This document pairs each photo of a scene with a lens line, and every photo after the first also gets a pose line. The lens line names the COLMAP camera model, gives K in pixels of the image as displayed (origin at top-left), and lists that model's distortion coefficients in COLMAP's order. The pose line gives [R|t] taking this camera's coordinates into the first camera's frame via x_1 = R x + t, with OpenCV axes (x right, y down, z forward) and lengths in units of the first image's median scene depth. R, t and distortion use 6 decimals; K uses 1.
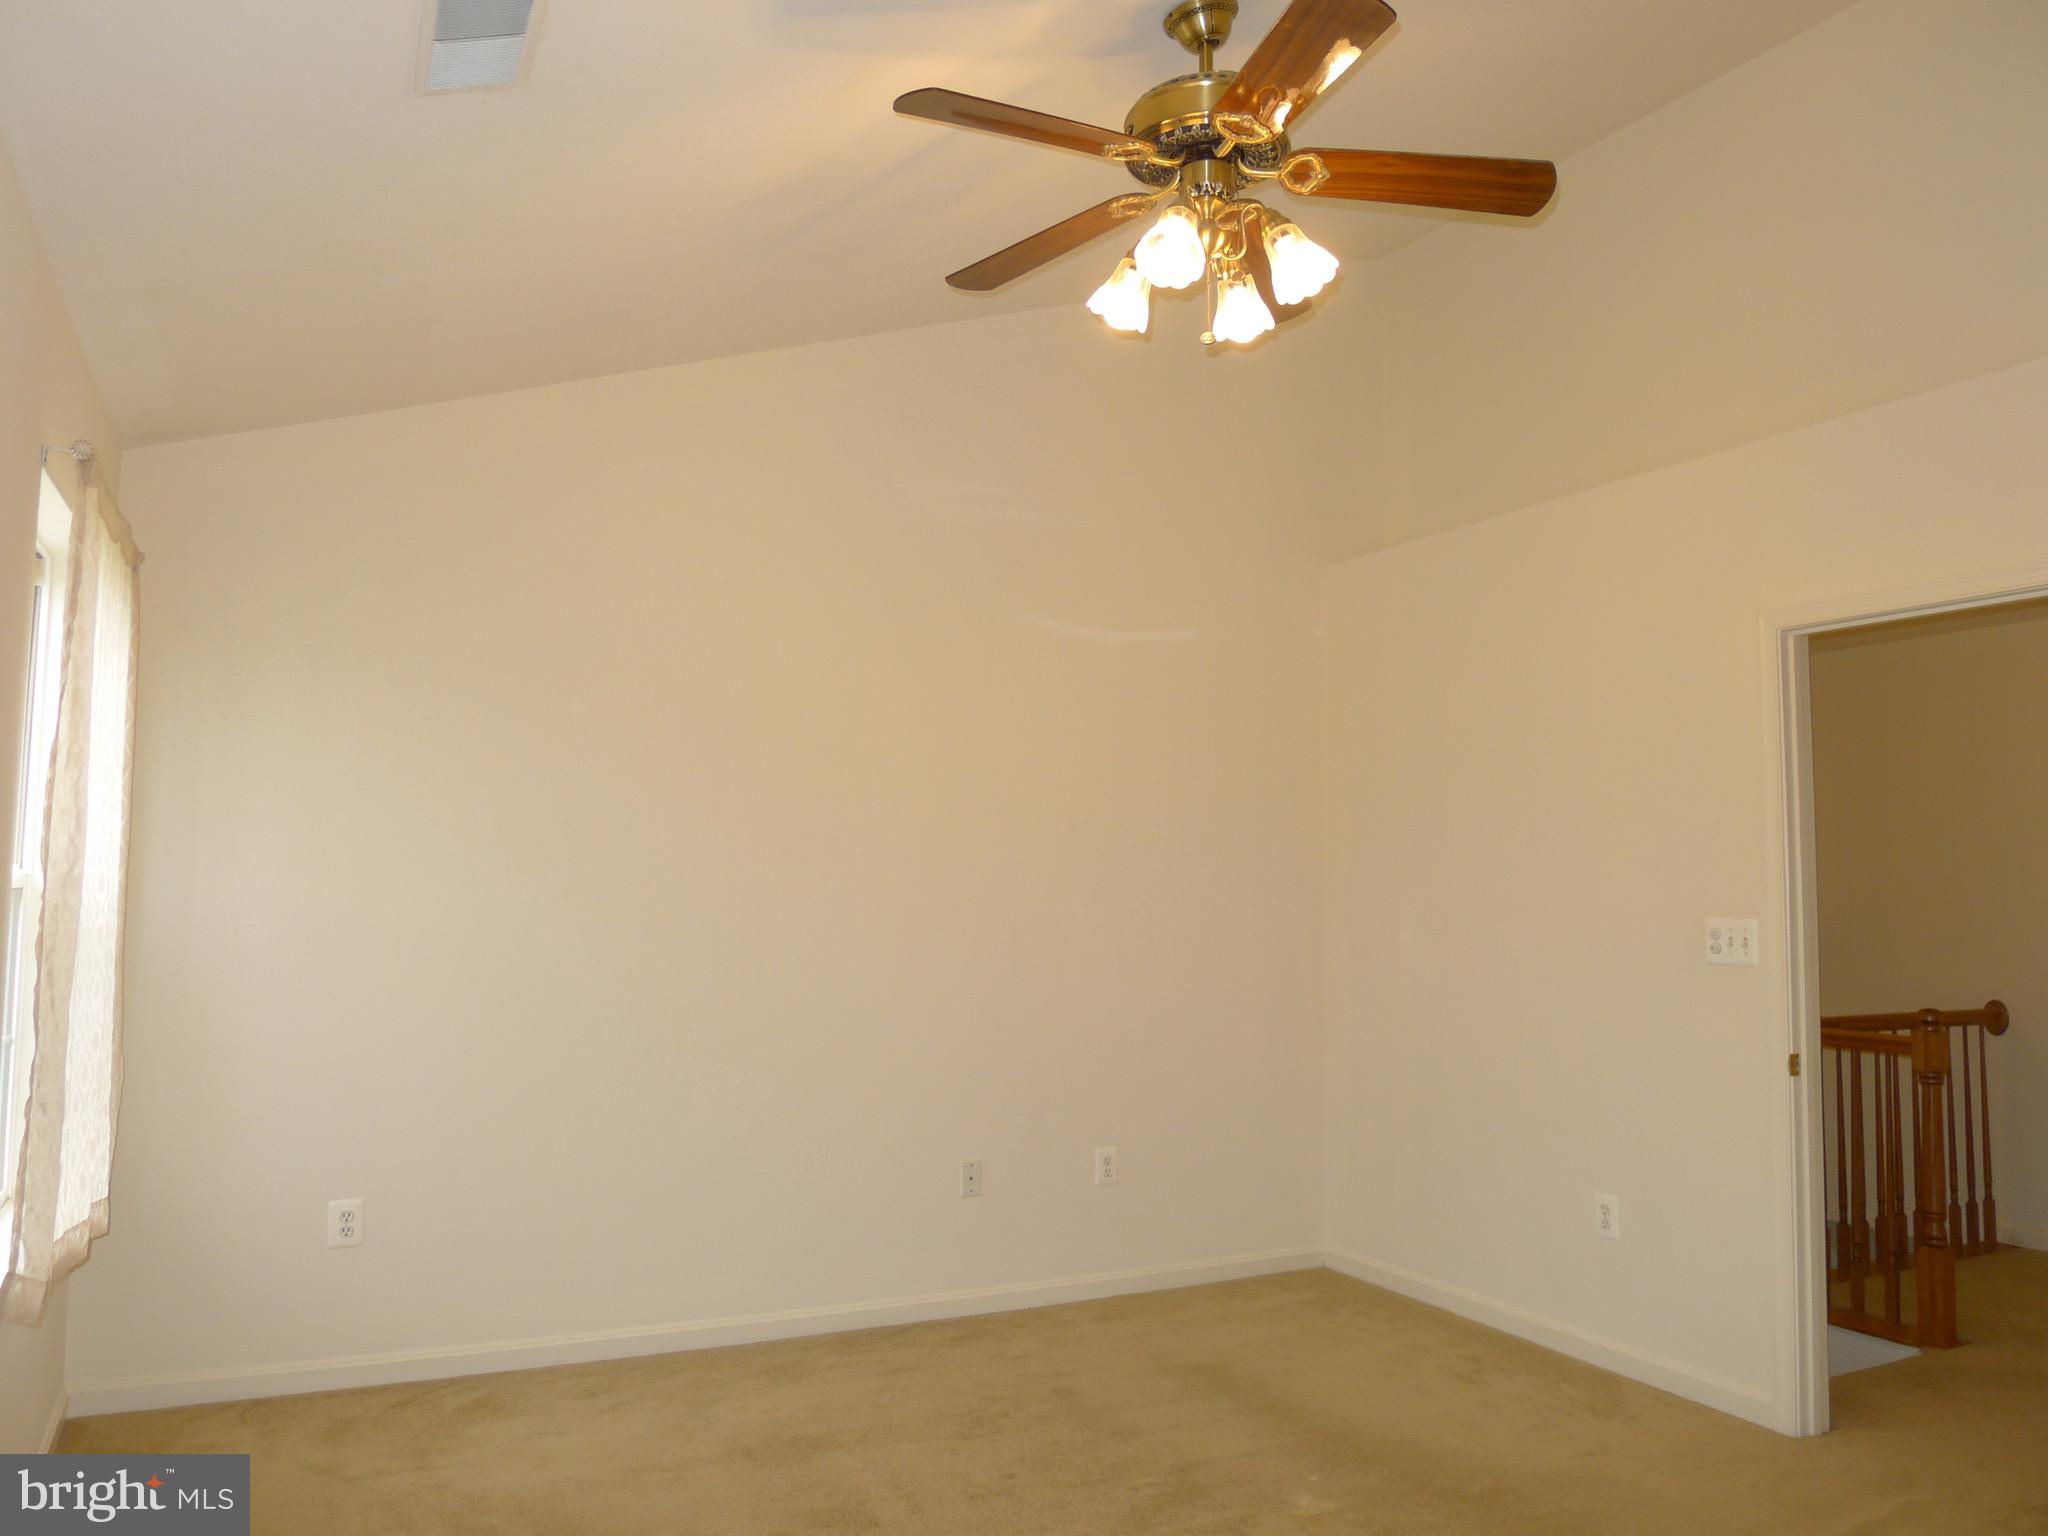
lens RADIAL K [[1499.4, 0, 1024.0], [0, 1499.4, 768.0], [0, 0, 1]] dist [-0.009150, -0.002207]
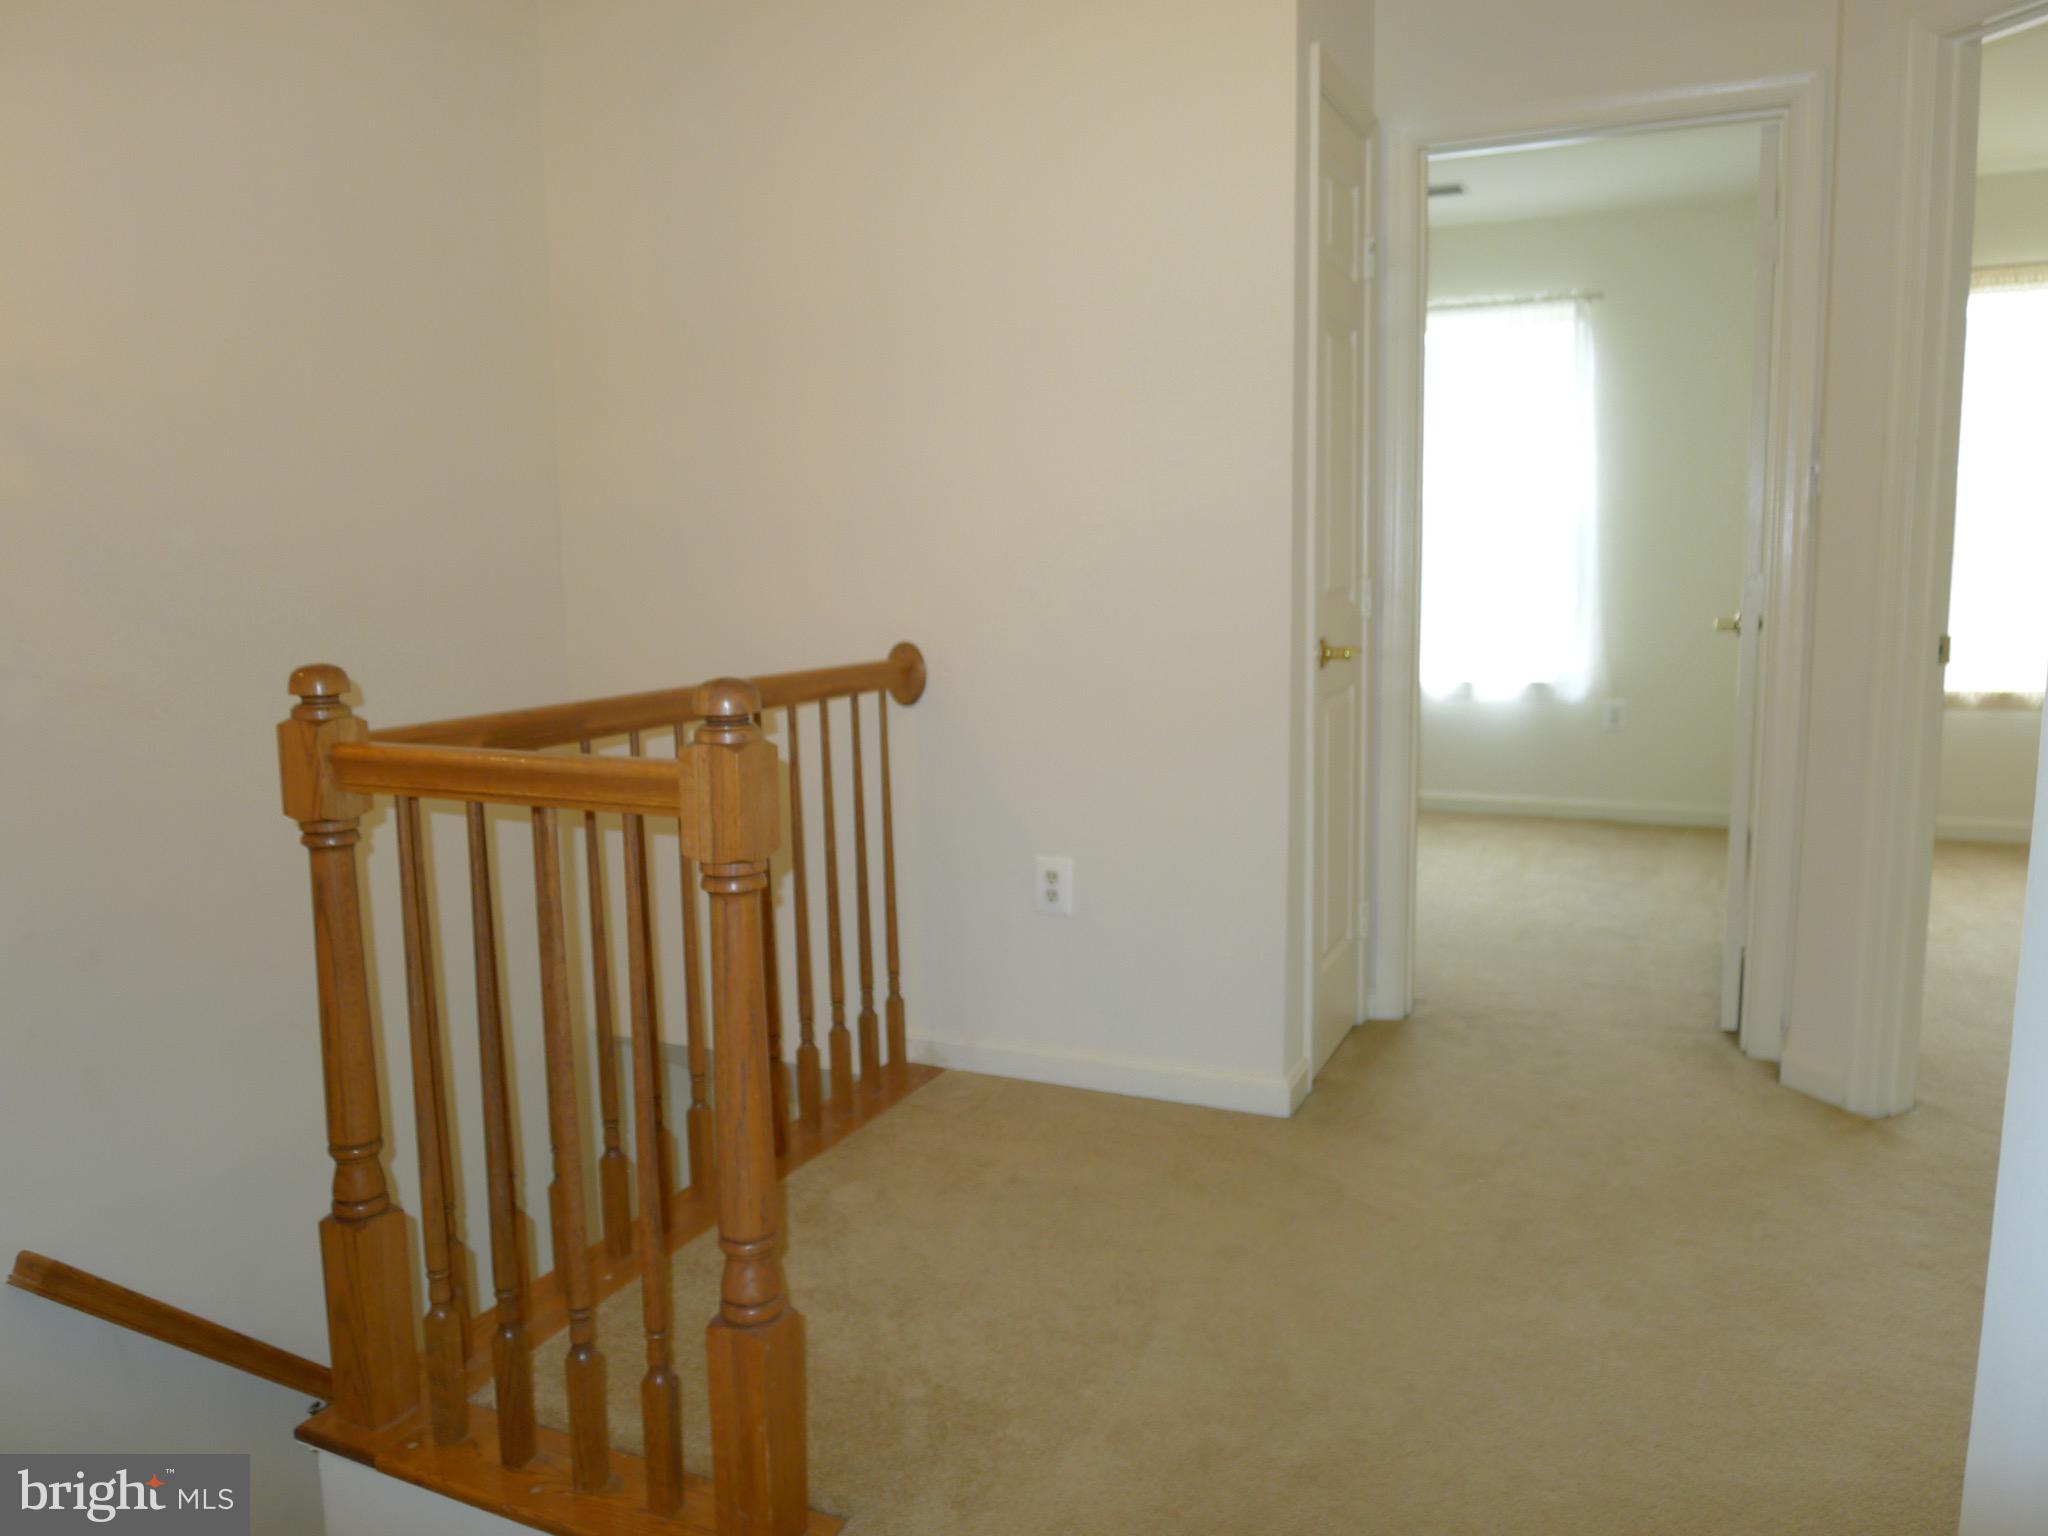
lens RADIAL K [[1499.4, 0, 1024.0], [0, 1499.4, 768.0], [0, 0, 1]] dist [-0.009150, -0.002207]
pose [[0.798774, -0.113299, 0.590867, 0.370301], [-0.016599, 0.977584, 0.209892, 0.088075], [-0.601403, -0.177464, 0.778987, 0.559249]]
